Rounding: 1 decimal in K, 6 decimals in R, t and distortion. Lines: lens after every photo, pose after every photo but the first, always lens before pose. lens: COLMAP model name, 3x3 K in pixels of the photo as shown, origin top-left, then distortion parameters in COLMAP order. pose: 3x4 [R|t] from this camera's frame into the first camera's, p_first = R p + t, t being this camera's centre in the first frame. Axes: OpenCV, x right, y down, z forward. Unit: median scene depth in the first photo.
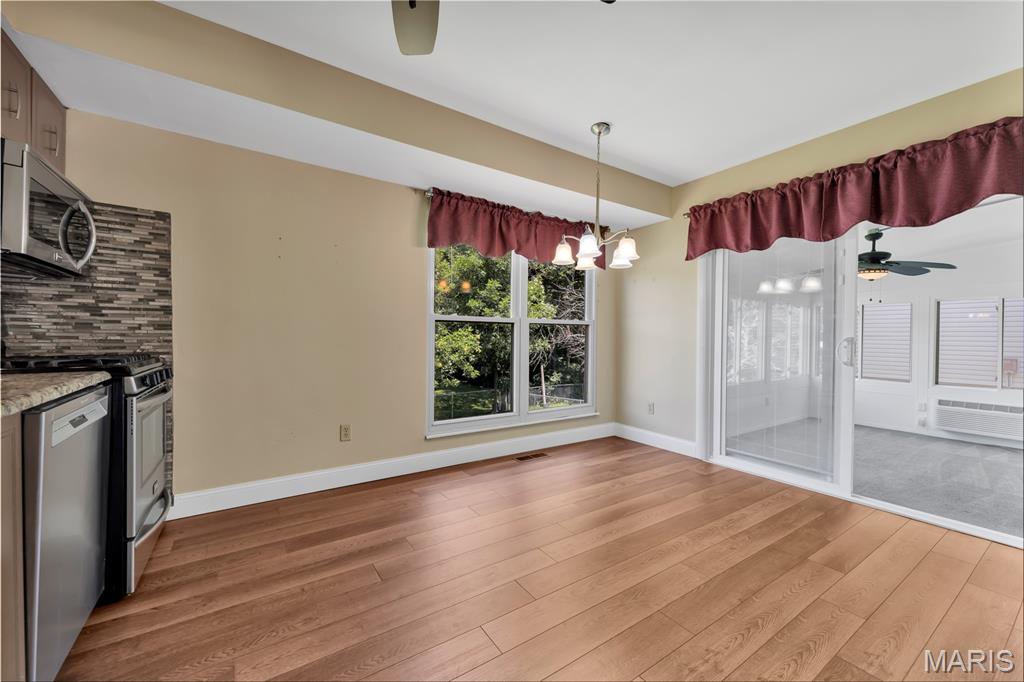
lens RADIAL K [[402.2, 0, 512.0], [0, 402.2, 341.0], [0, 0, 1]] dist [0.012691, -0.000256]
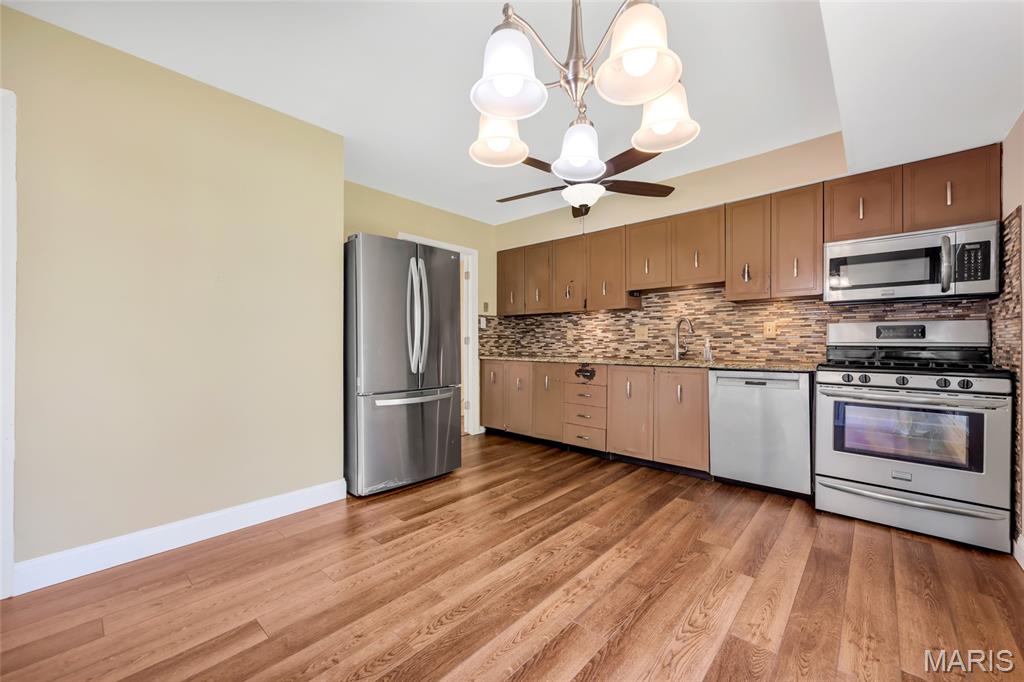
lens RADIAL K [[402.2, 0, 512.0], [0, 402.2, 341.0], [0, 0, 1]] dist [0.012691, -0.000256]
pose [[-0.971775, -0.011559, -0.235627, 0.298983], [-0.013104, 0.999902, 0.004991, -0.010684], [0.235547, 0.007938, -0.971831, 1.147339]]
